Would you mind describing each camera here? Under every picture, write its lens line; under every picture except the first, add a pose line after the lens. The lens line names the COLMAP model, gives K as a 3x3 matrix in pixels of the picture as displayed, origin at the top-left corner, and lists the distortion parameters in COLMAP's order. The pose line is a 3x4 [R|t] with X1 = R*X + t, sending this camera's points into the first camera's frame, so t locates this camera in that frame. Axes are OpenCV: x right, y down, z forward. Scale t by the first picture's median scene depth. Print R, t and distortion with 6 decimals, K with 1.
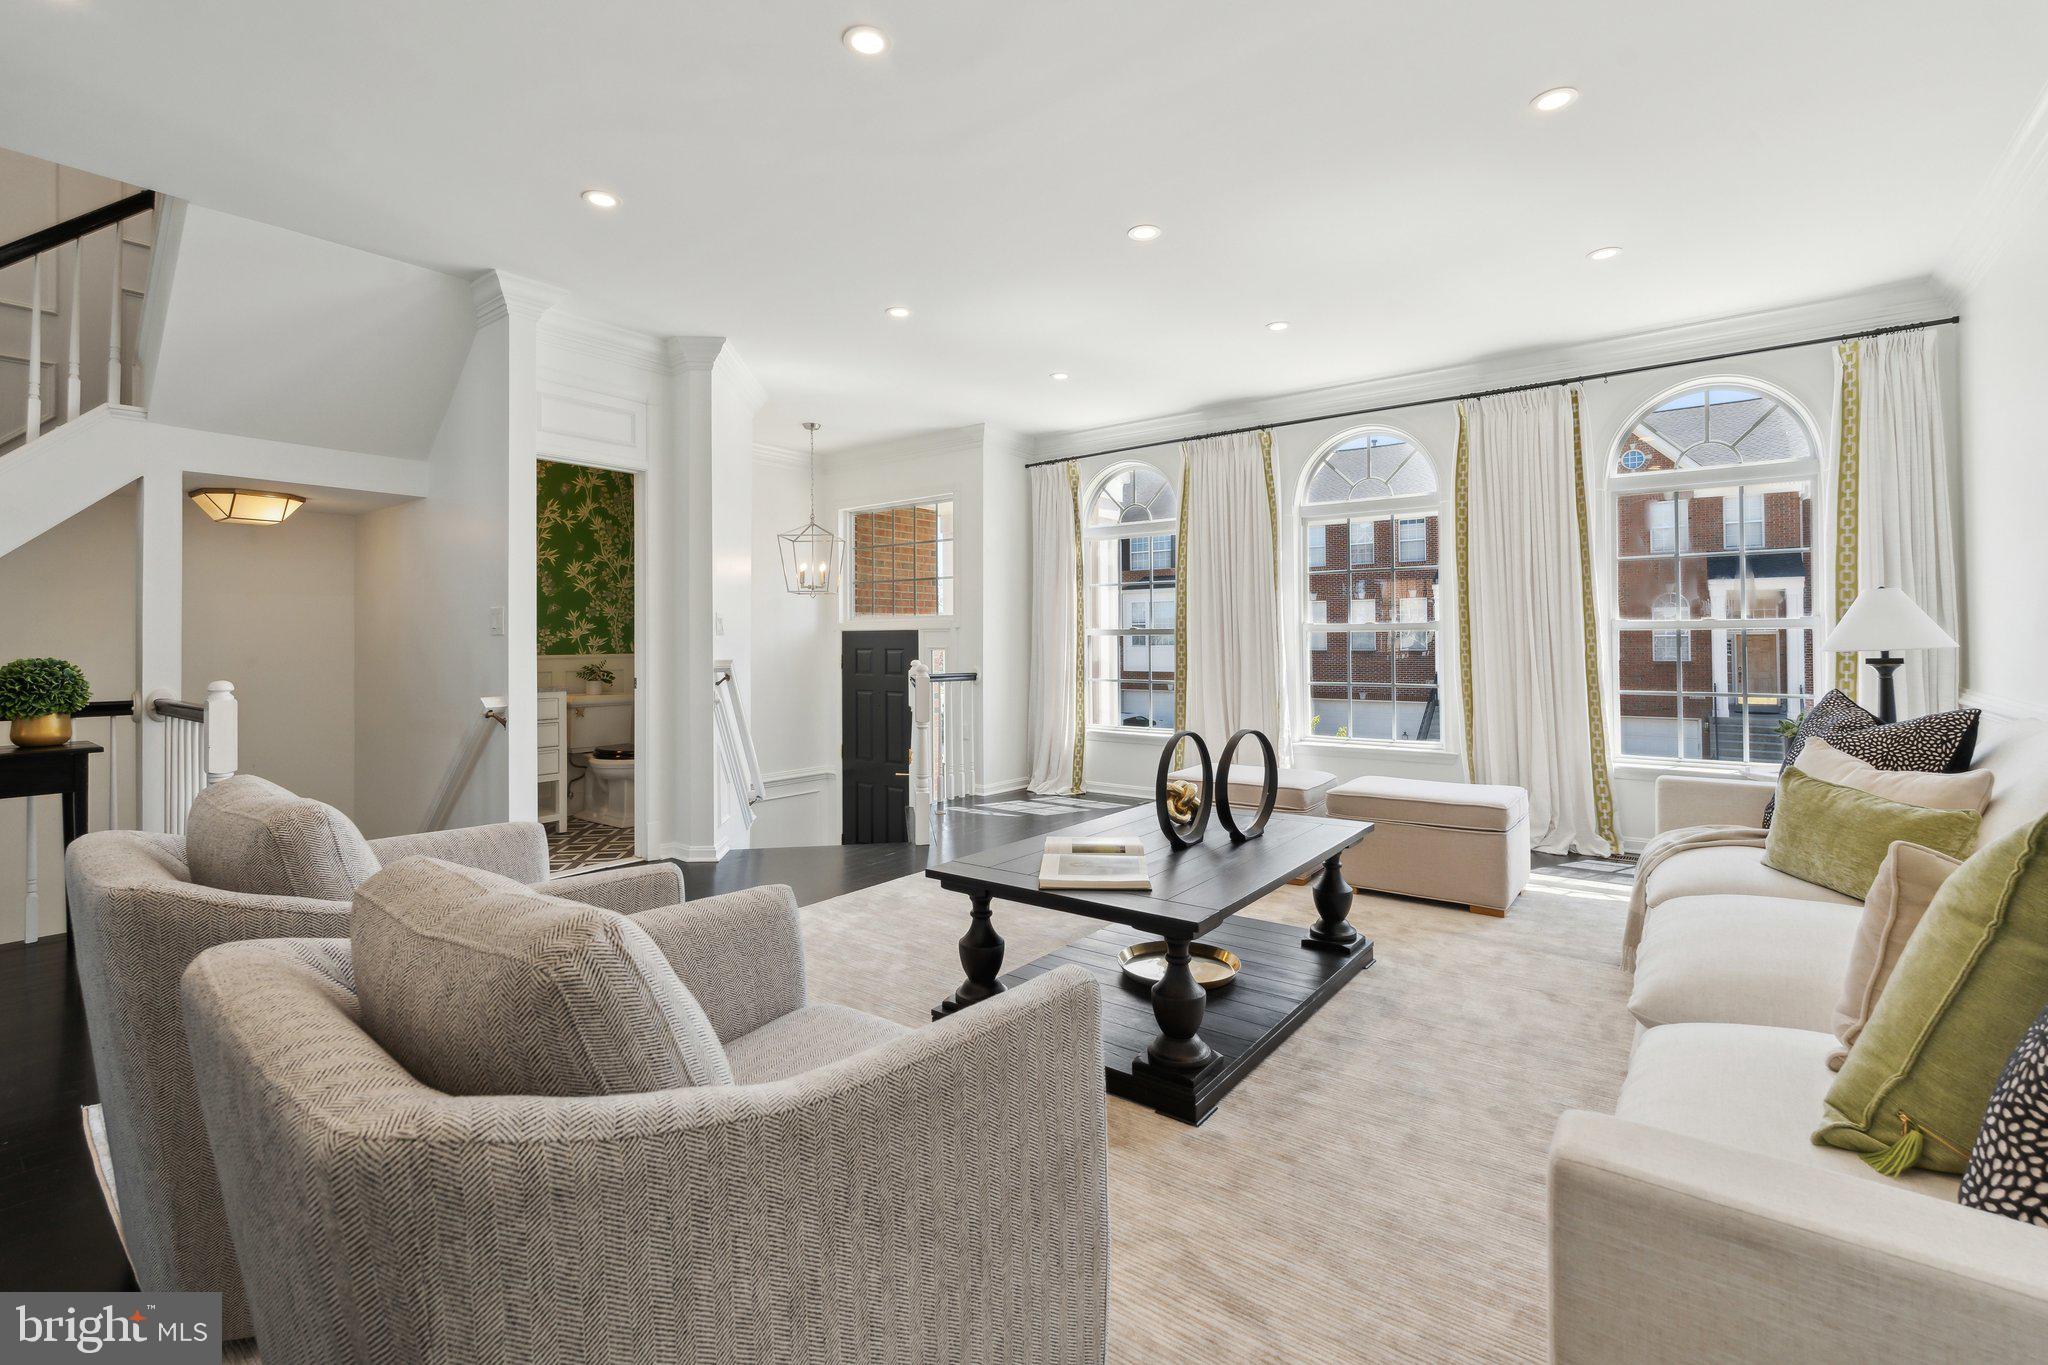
lens RADIAL K [[912.5, 0, 1023.1], [0, 912.5, 644.2], [0, 0, 1]] dist [-0.000817, -0.000079]
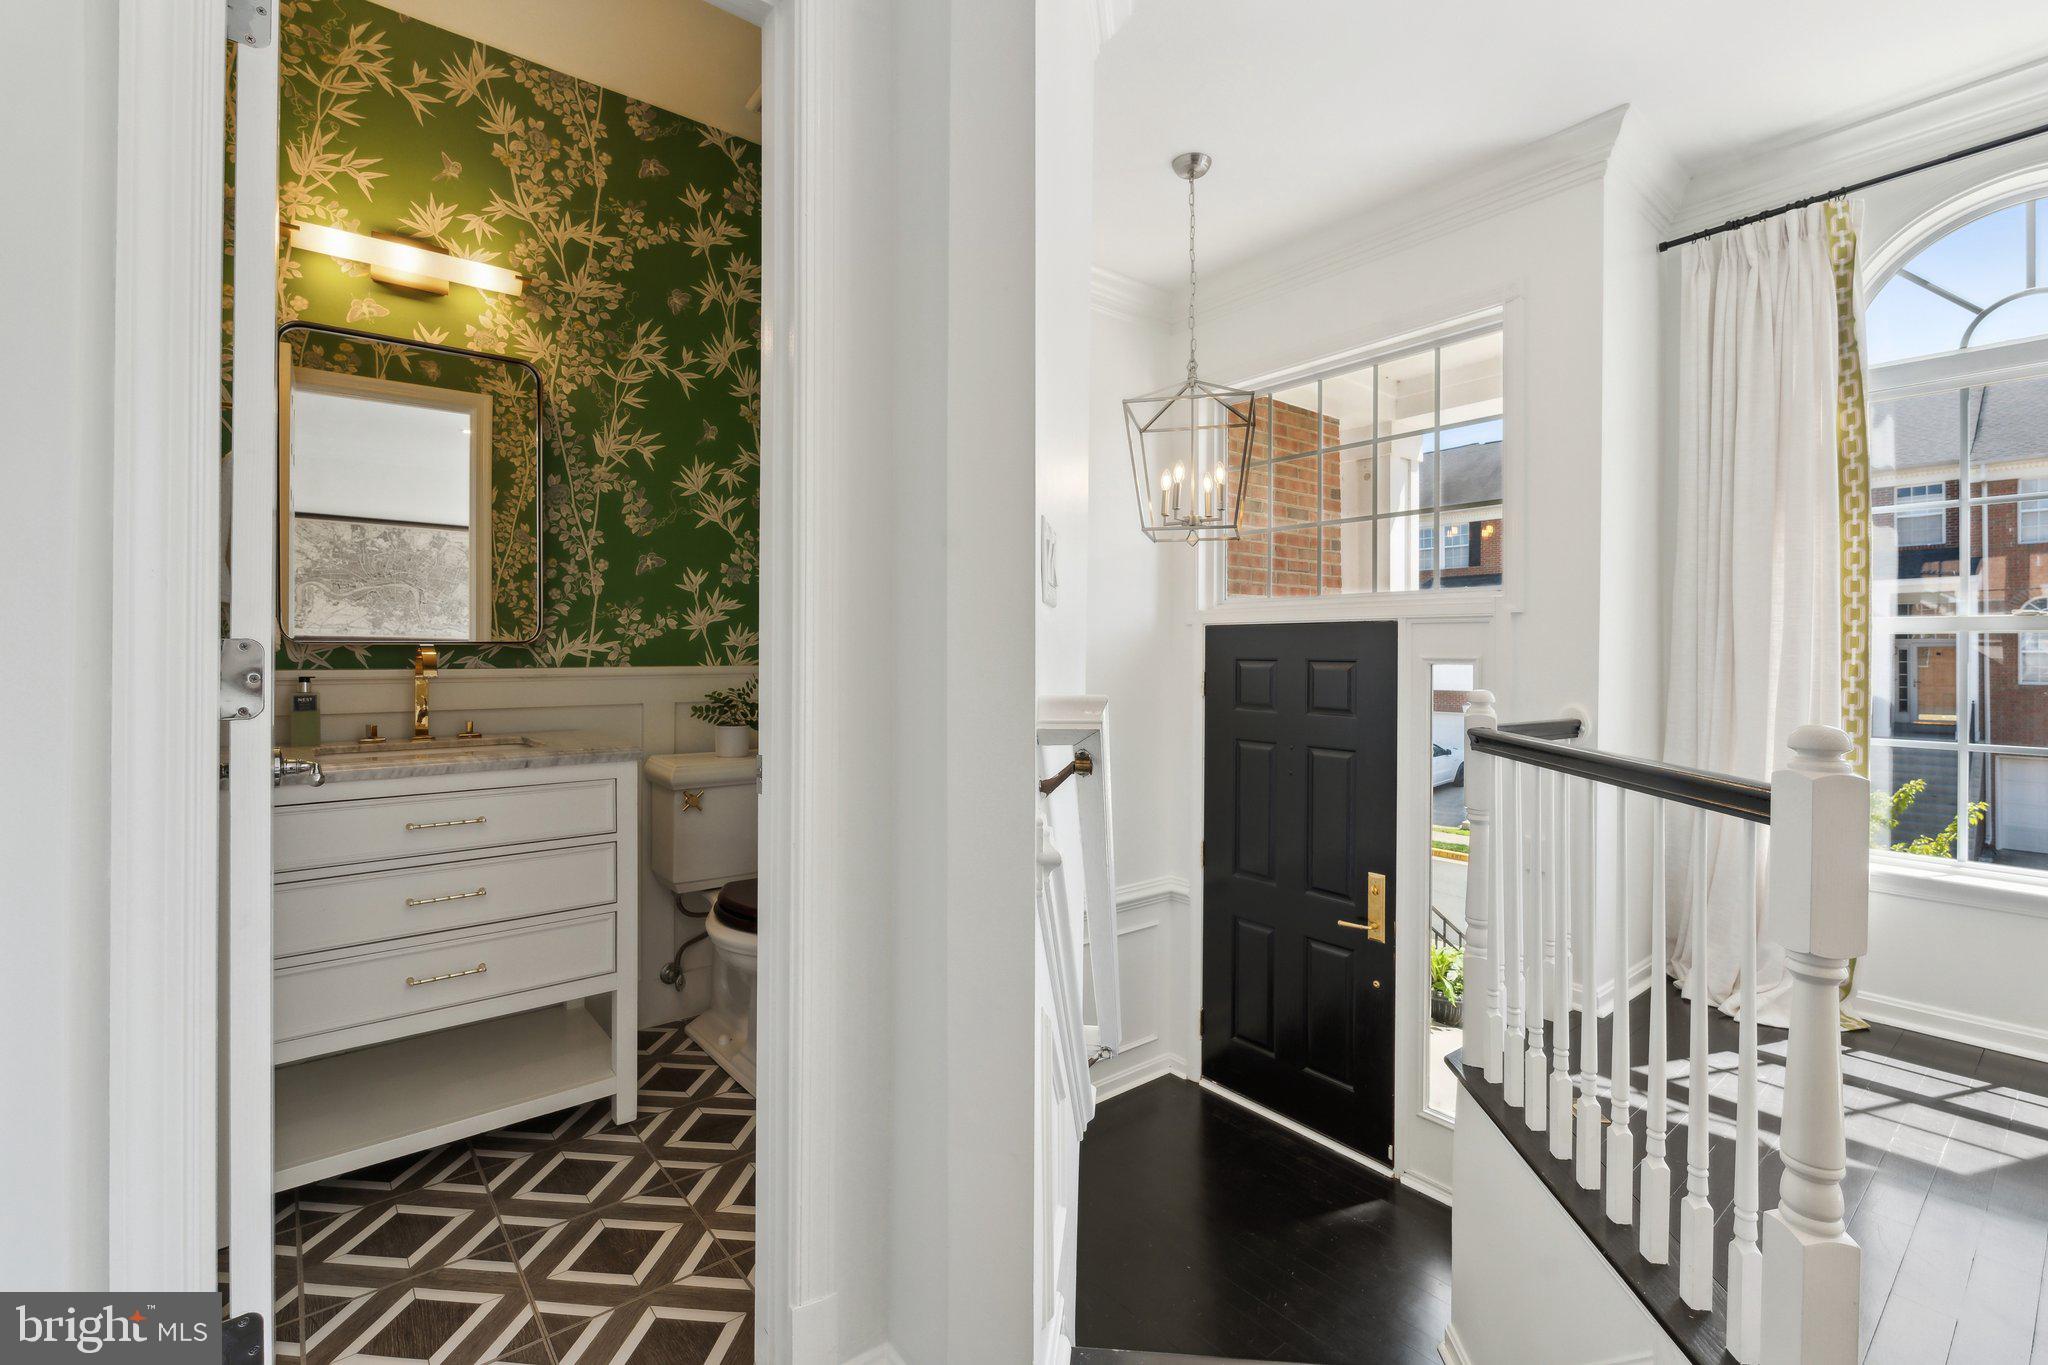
lens RADIAL K [[900.3, 0, 1021.0], [0, 900.3, 667.6], [0, 0, 1]] dist [-0.003433, -0.000422]
pose [[0.970279, 0.011141, -0.241733, -0.220831], [-0.008041, 0.999872, 0.013809, 0.004720], [0.241856, -0.011455, 0.970244, 0.592443]]
